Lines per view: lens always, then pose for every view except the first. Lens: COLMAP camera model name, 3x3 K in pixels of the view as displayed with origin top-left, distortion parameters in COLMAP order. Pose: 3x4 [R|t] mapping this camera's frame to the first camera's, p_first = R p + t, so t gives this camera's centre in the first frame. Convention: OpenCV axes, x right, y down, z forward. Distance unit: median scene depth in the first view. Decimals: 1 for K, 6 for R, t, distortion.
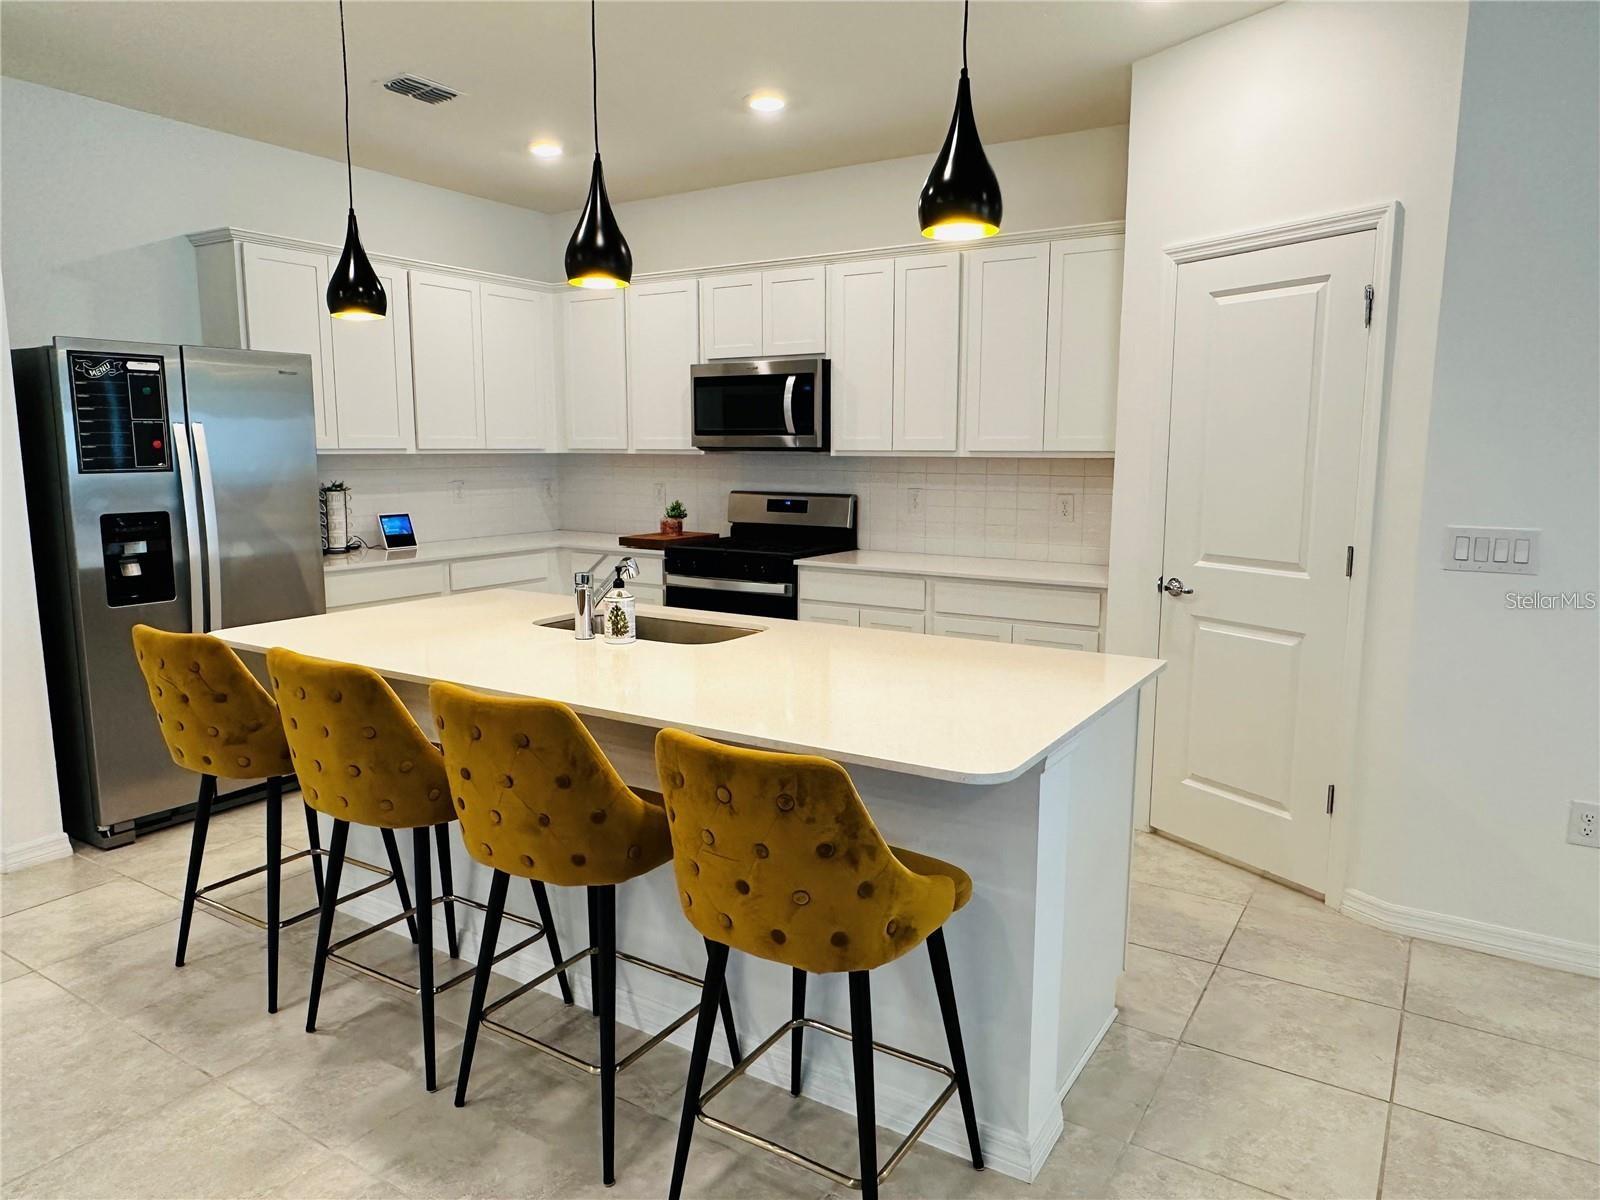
lens RADIAL K [[1028.6, 0, 801.6], [0, 1028.6, 607.7], [0, 0, 1]] dist [-0.029809, 0.001192]
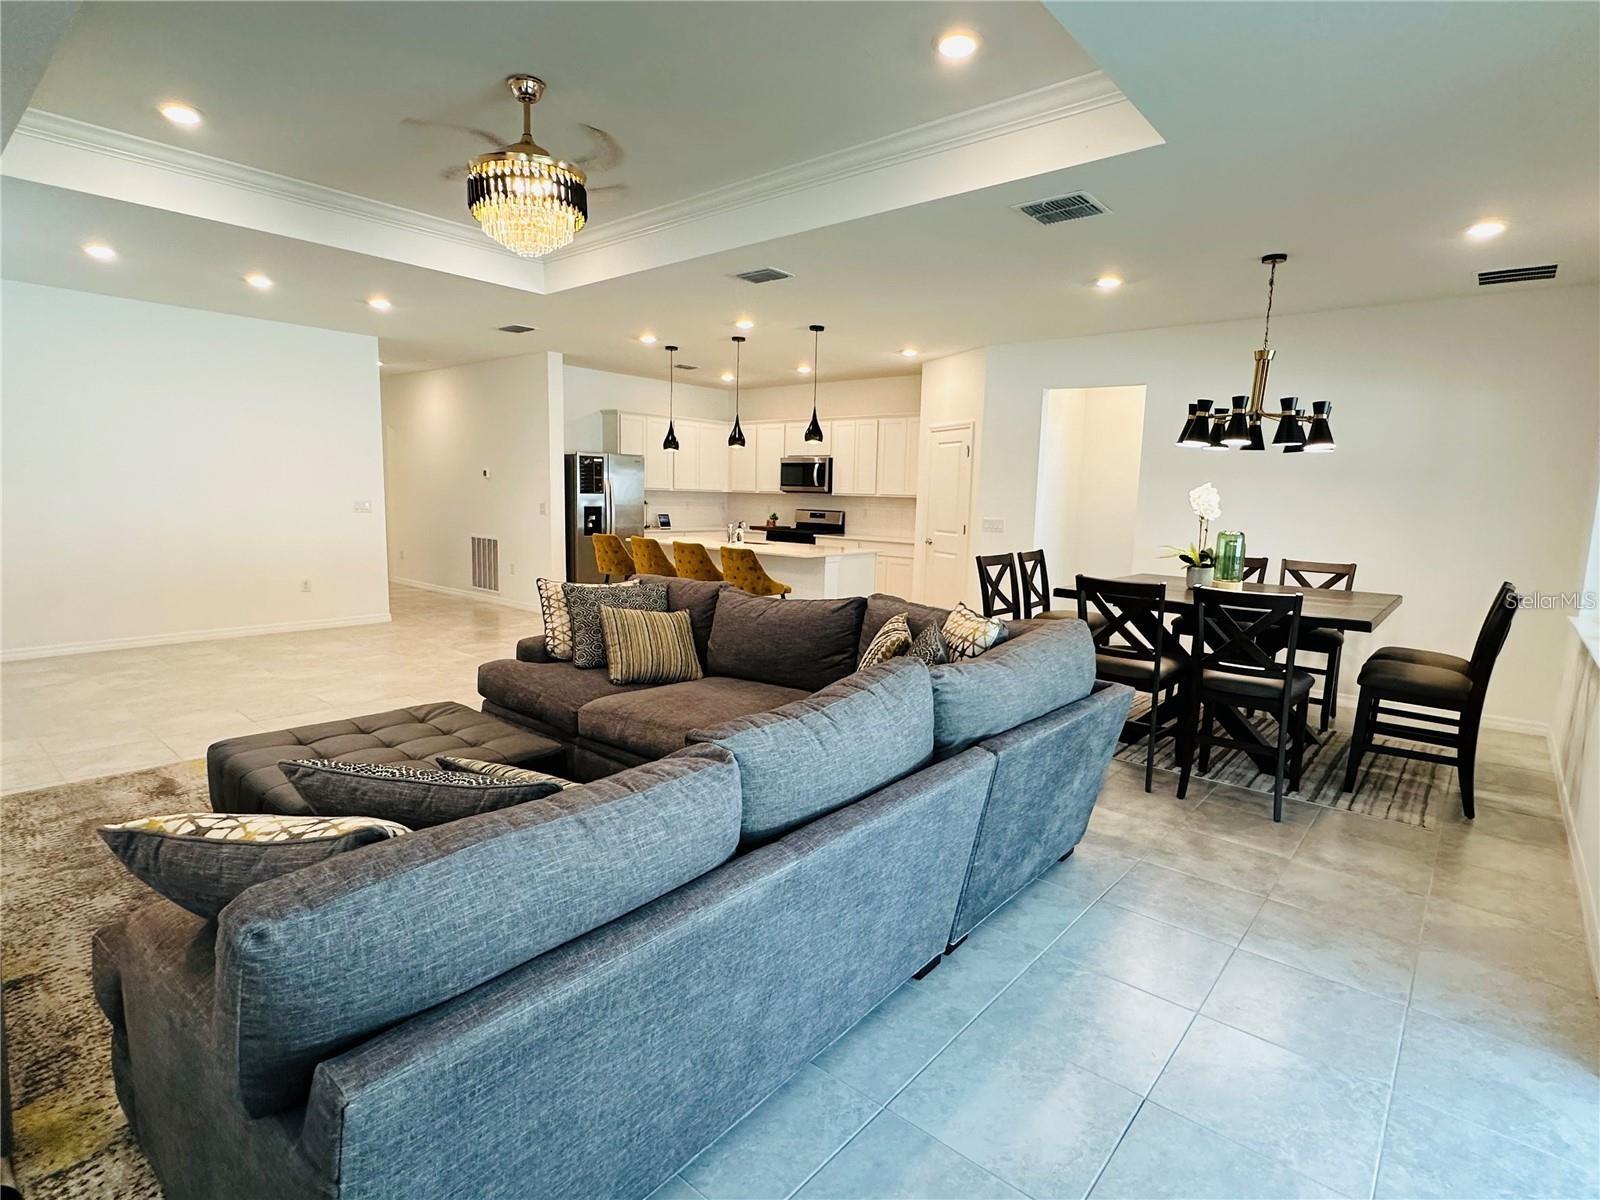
lens RADIAL K [[807.6, 0, 799.3], [0, 807.6, 602.8], [0, 0, 1]] dist [0.003407, 0.000068]
pose [[0.988031, 0.043442, -0.148012, 0.261081], [-0.046501, 0.998769, -0.017268, 0.159400], [0.147079, 0.023944, 0.988835, -1.002672]]
